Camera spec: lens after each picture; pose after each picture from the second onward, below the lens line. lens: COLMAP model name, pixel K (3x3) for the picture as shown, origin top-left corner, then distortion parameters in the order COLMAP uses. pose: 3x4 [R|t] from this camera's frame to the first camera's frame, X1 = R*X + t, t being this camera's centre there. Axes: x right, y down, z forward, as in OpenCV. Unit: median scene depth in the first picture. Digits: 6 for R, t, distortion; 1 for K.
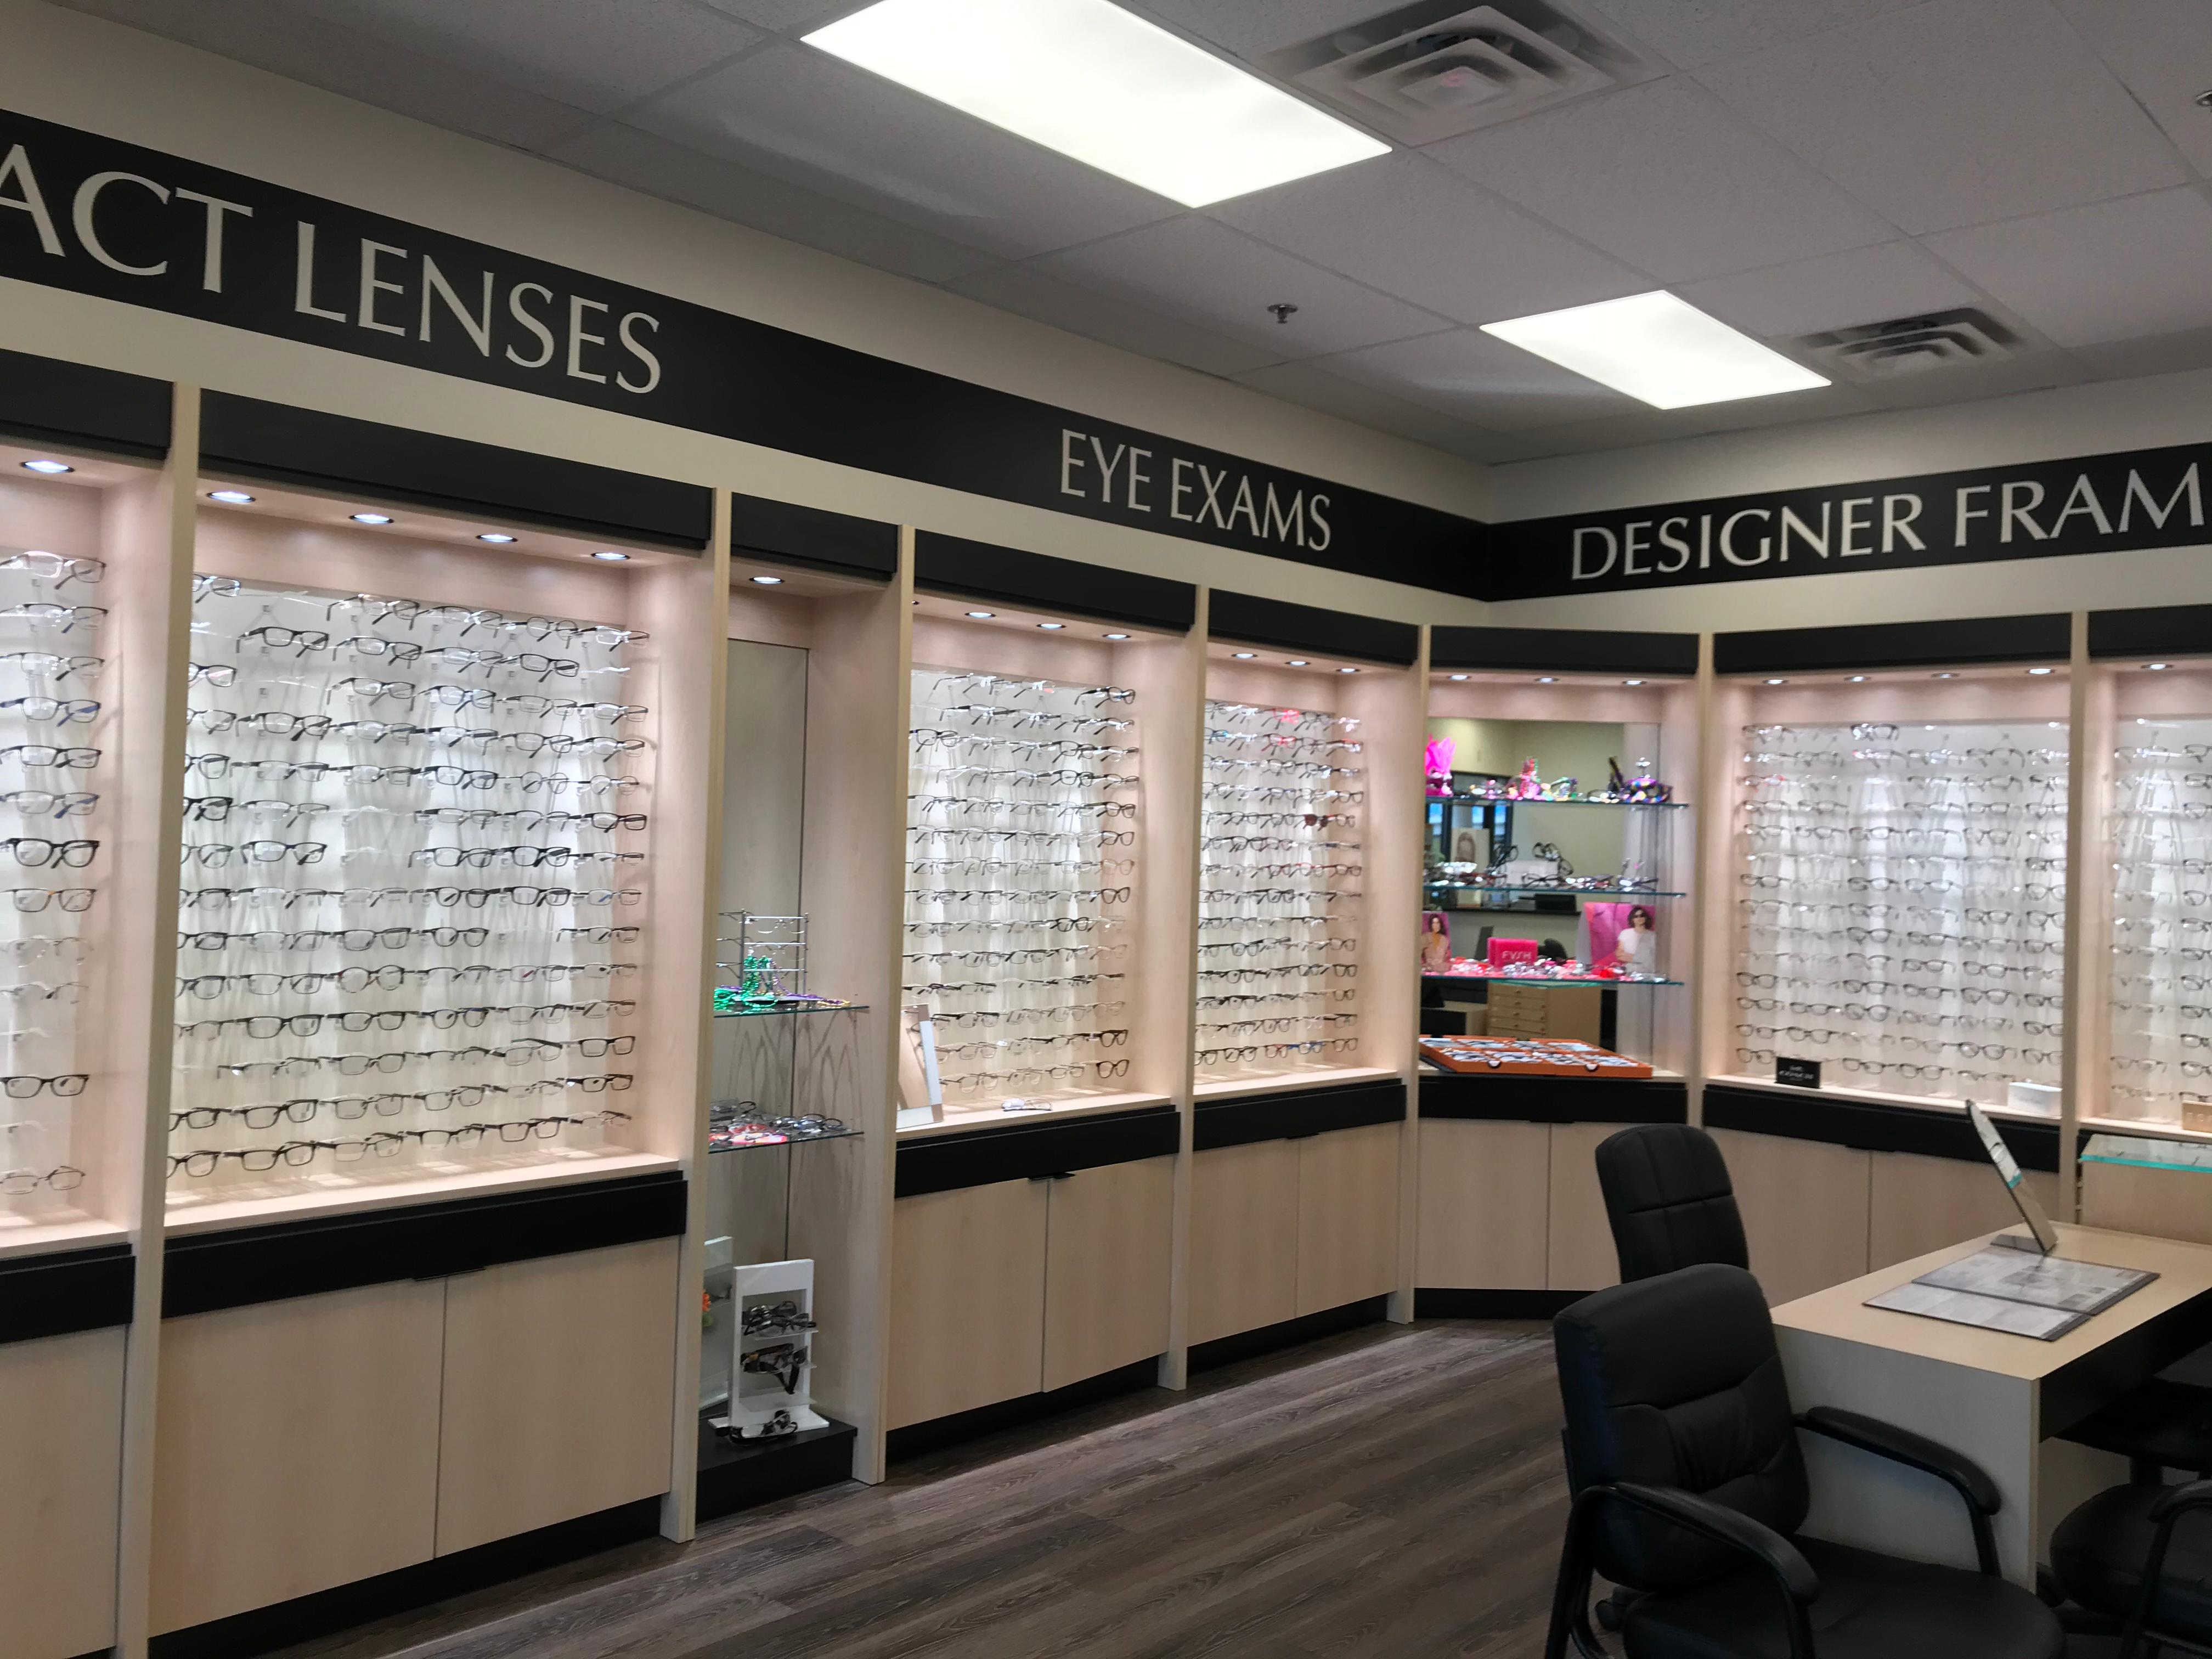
lens RADIAL K [[1814.8, 0, 1106.0], [0, 1814.8, 829.5], [0, 0, 1]] dist [0.028009, -0.003664]
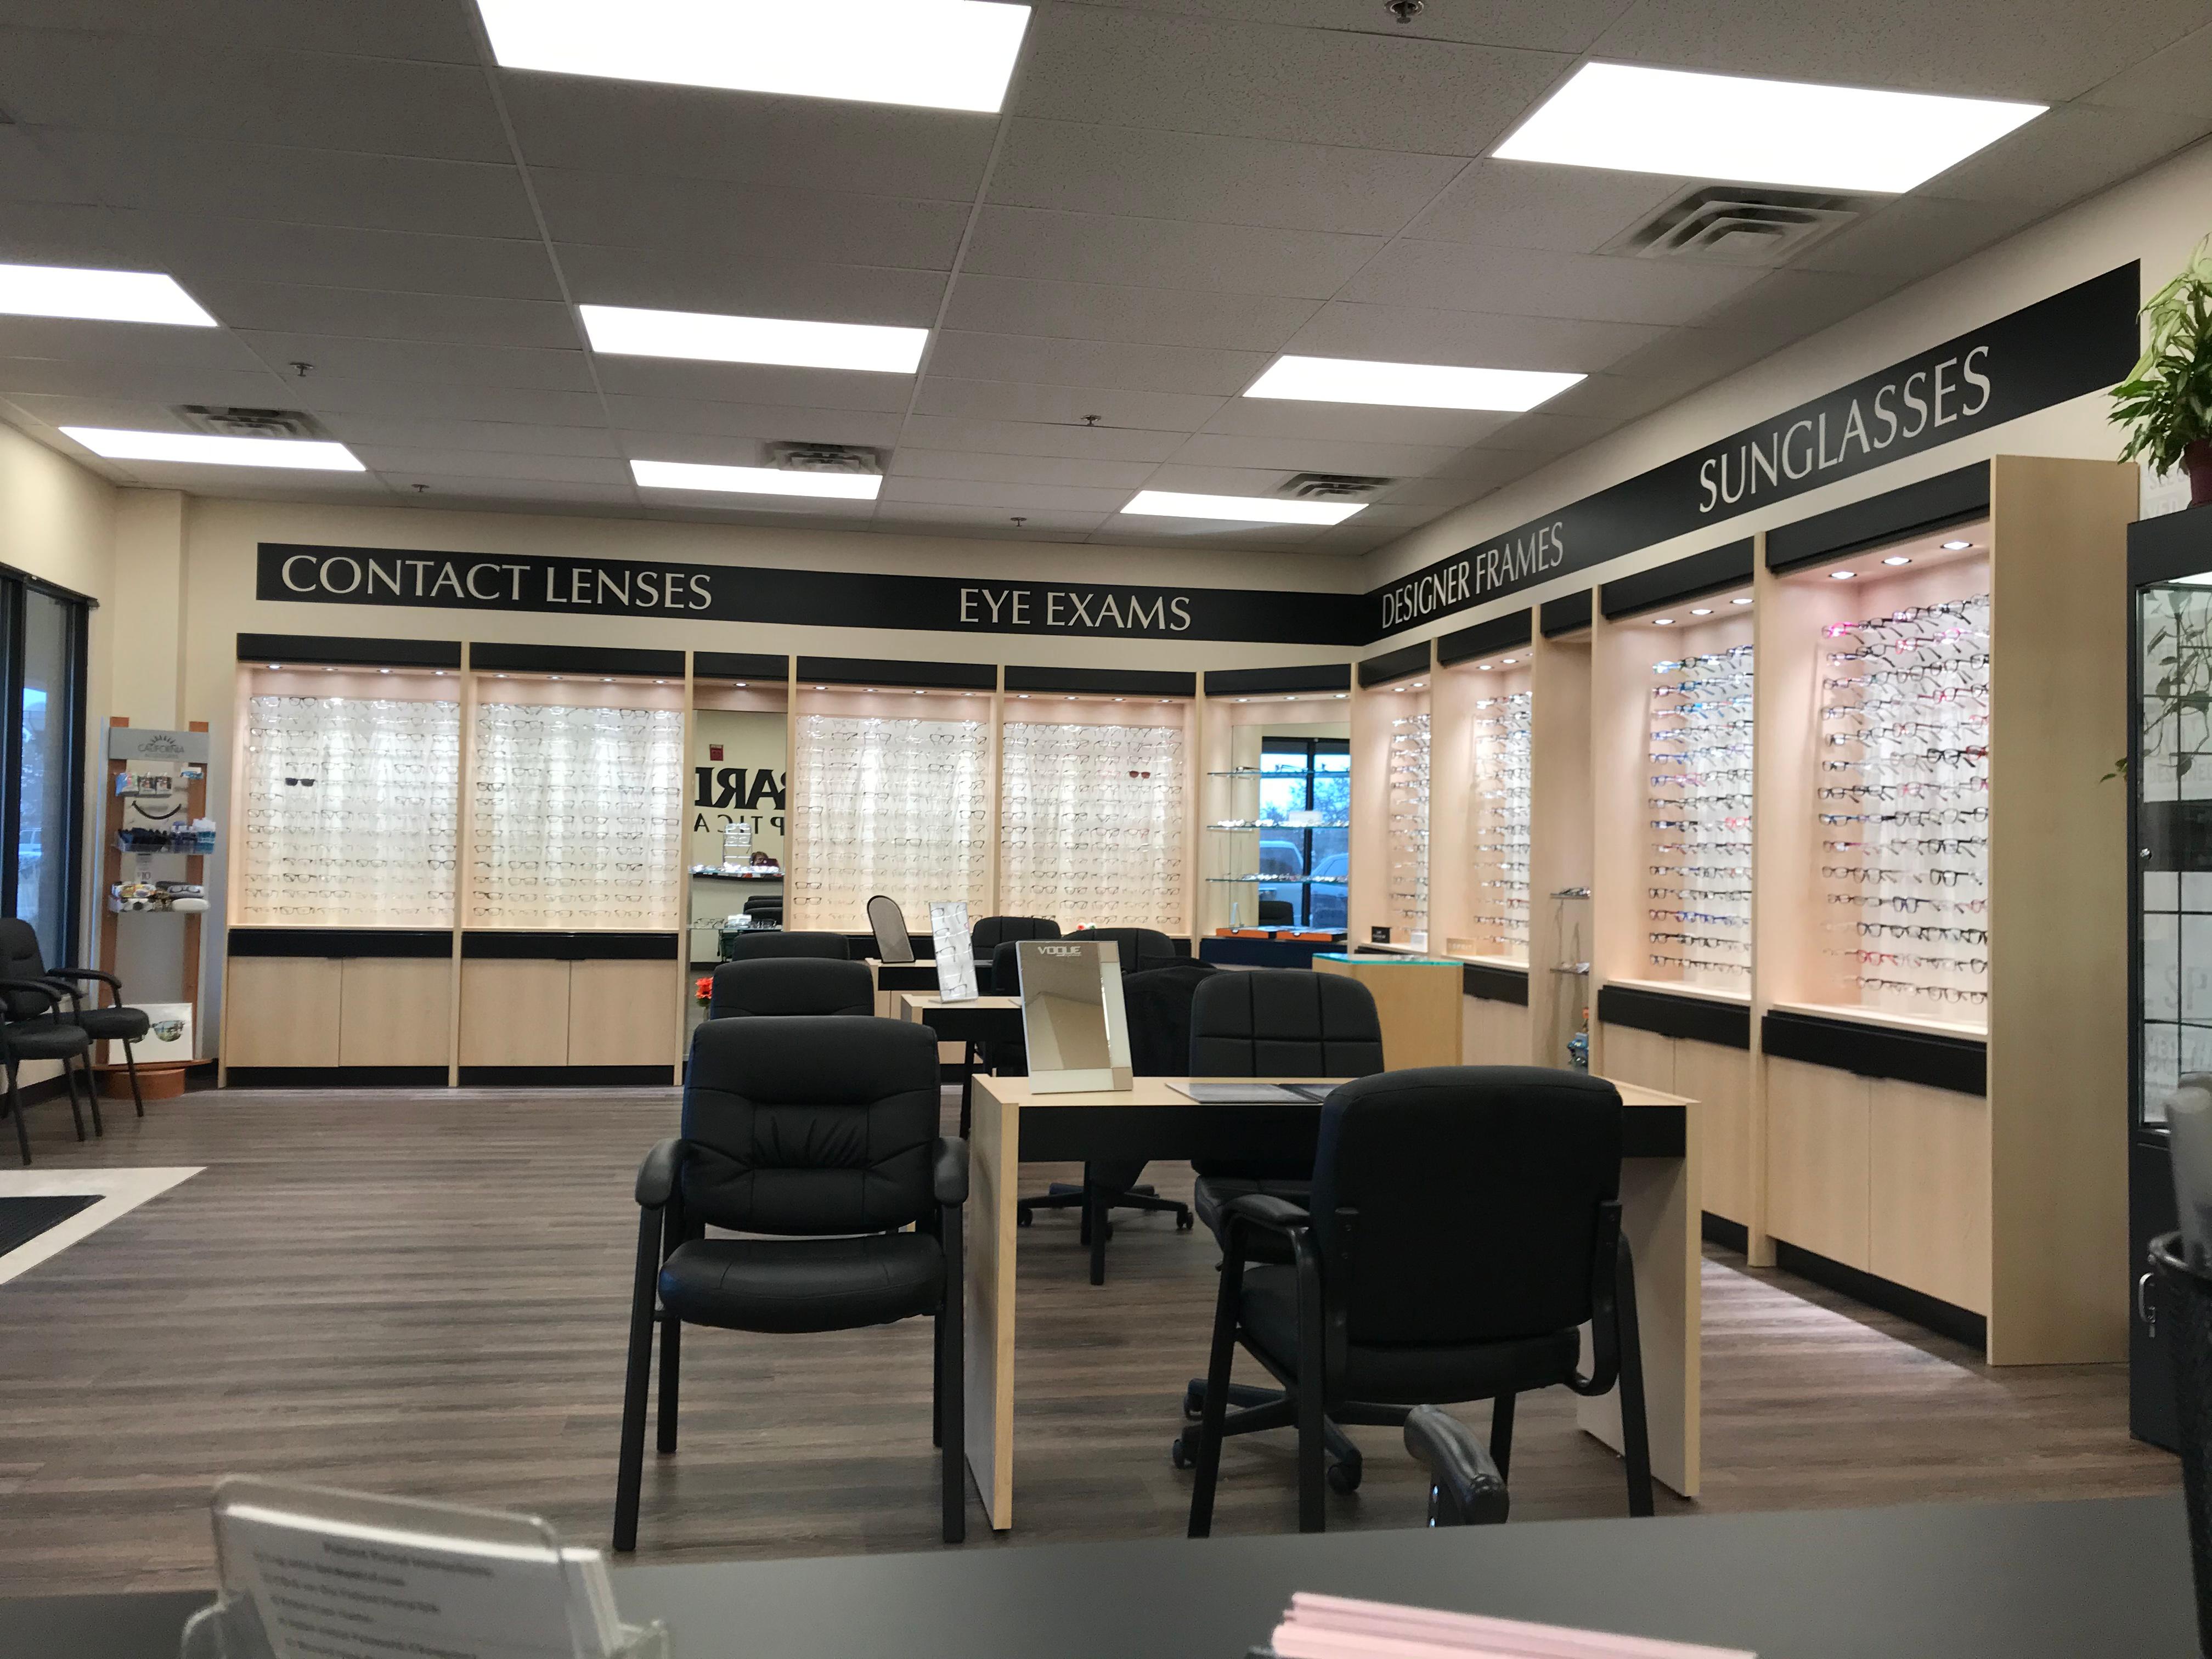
lens RADIAL K [[1756.8, 0, 1106.0], [0, 1756.8, 829.5], [0, 0, 1]] dist [0.112423, -0.002318]
pose [[0.807281, -0.023583, -0.589696, 1.113227], [0.009723, 0.999597, -0.026665, 0.081543], [0.590087, 0.015793, 0.807185, -0.390497]]
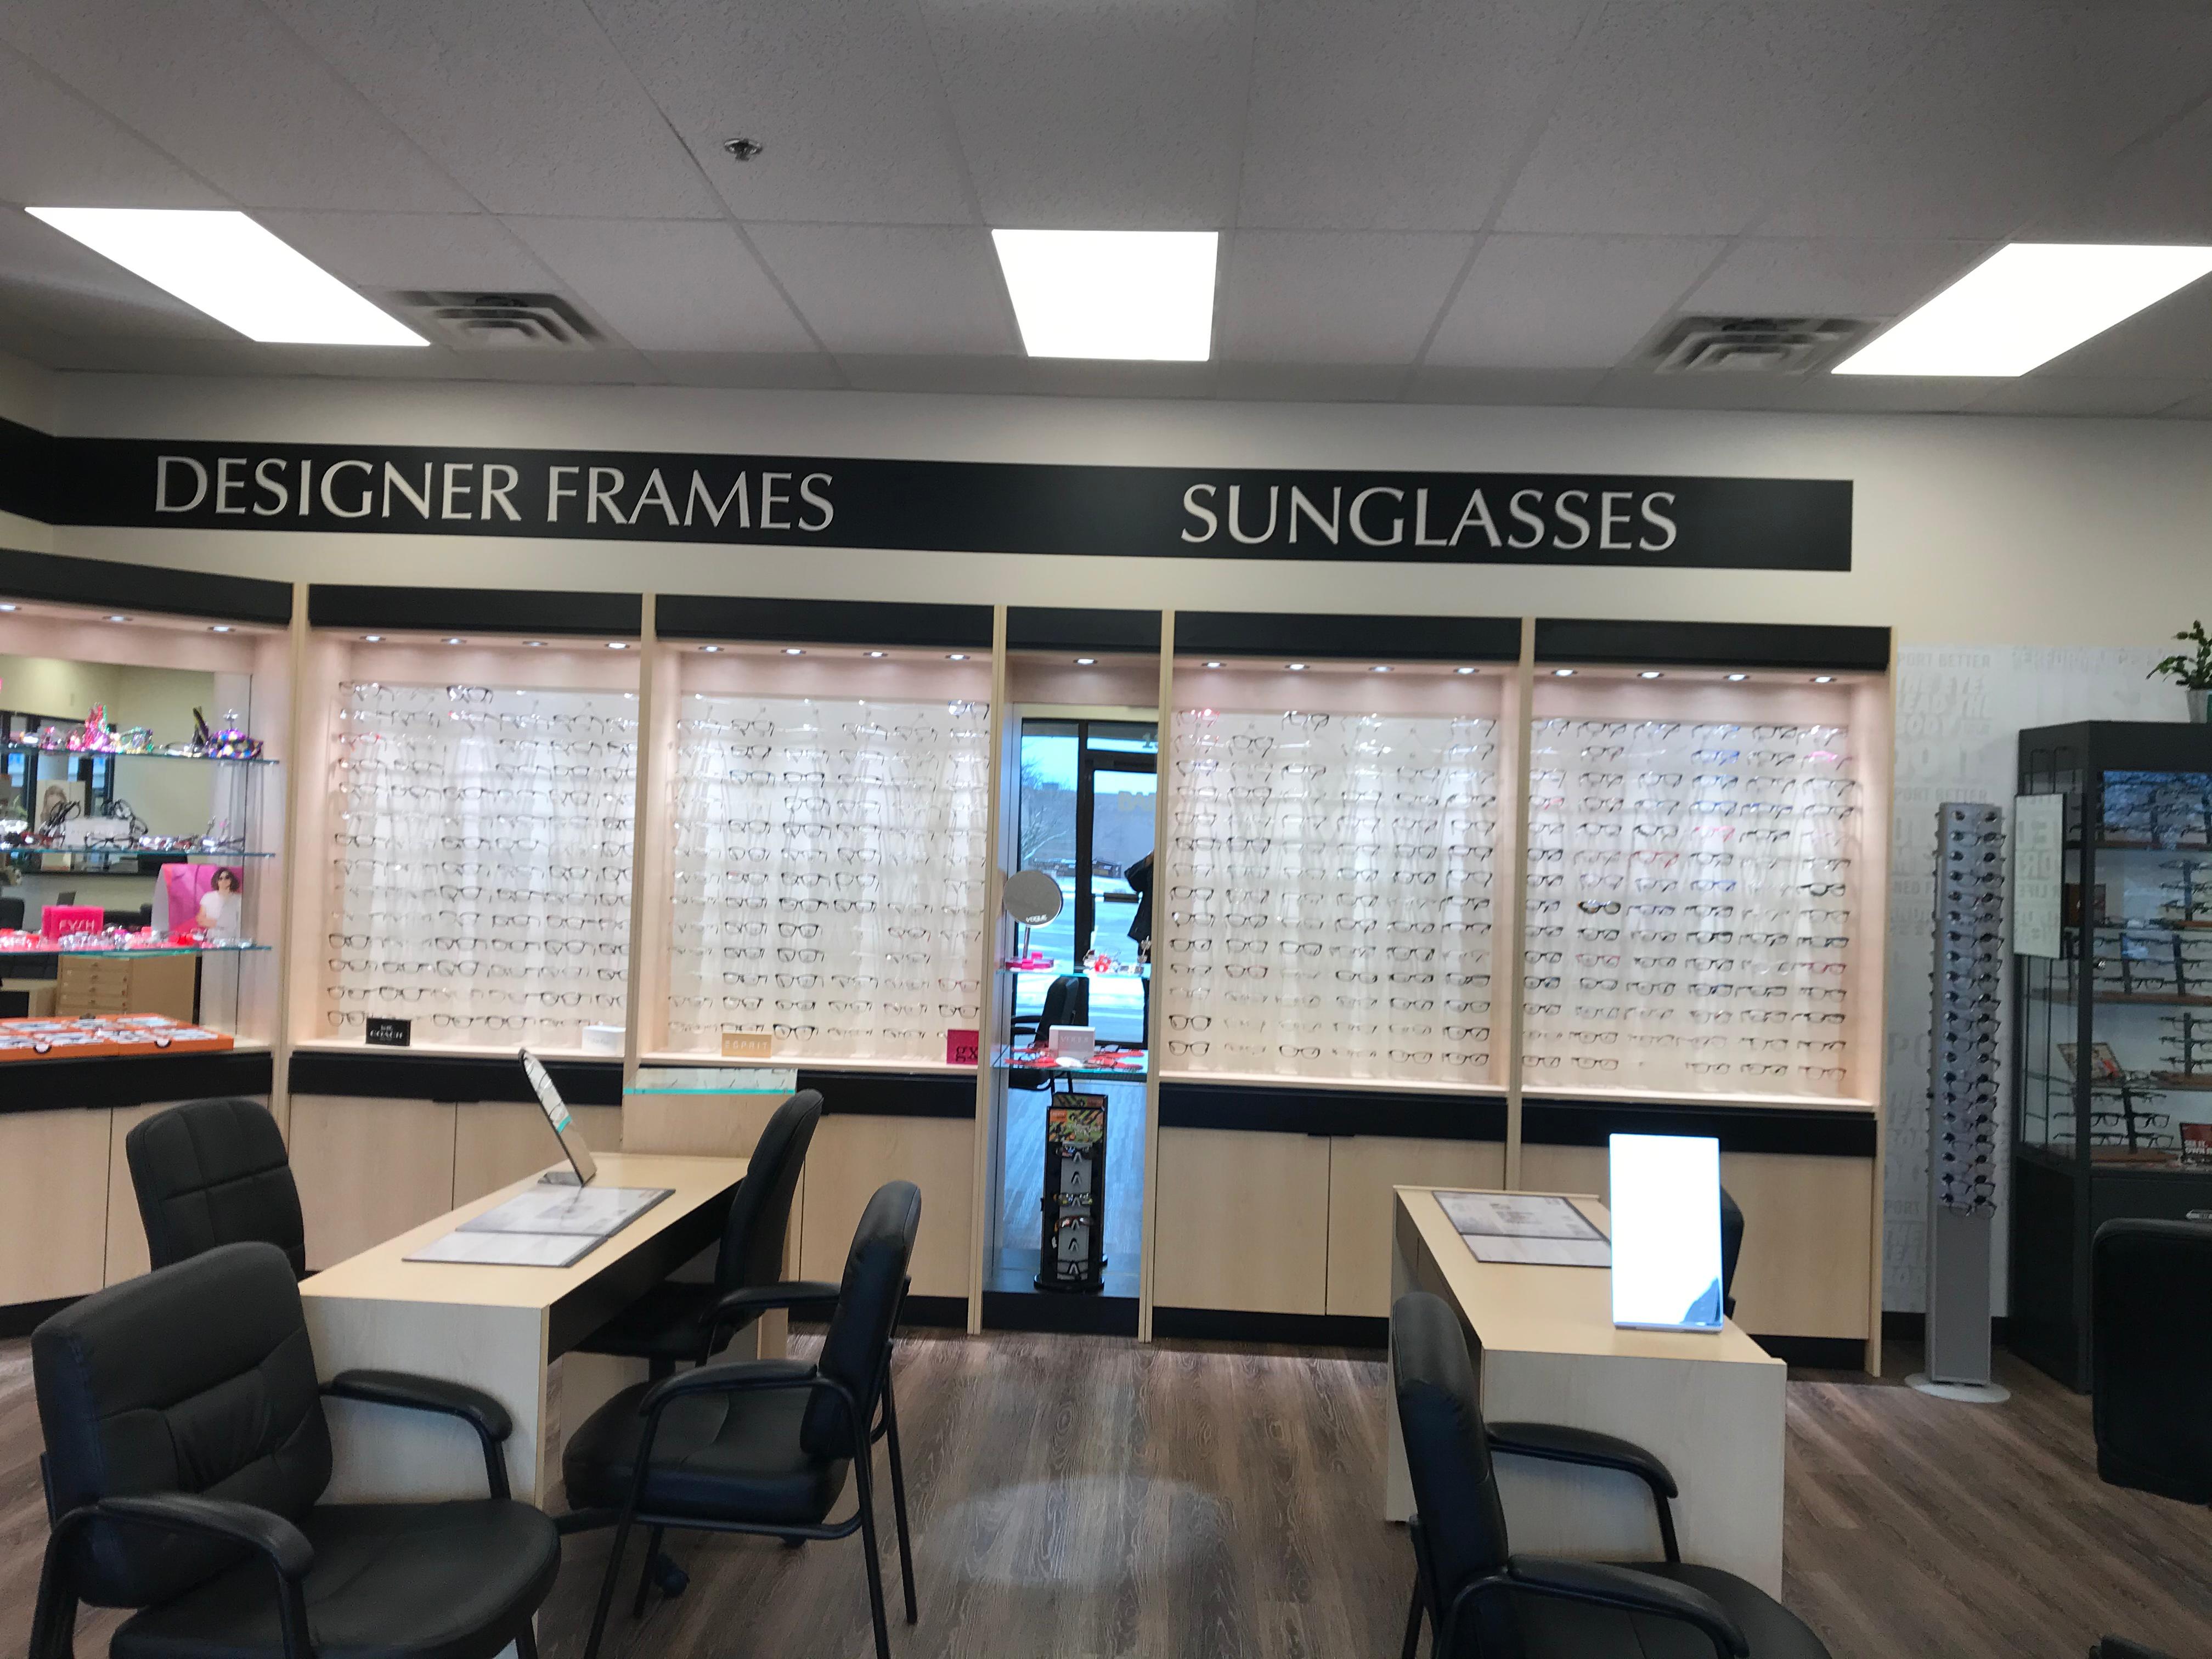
lens RADIAL K [[1779.8, 0, 1106.0], [0, 1779.8, 829.5], [0, 0, 1]] dist [0.060566, -0.054255]
pose [[0.778073, -0.001759, 0.628171, 0.067886], [-0.013941, 0.999701, 0.020067, -0.002799], [-0.628019, -0.024371, 0.777816, -0.009799]]
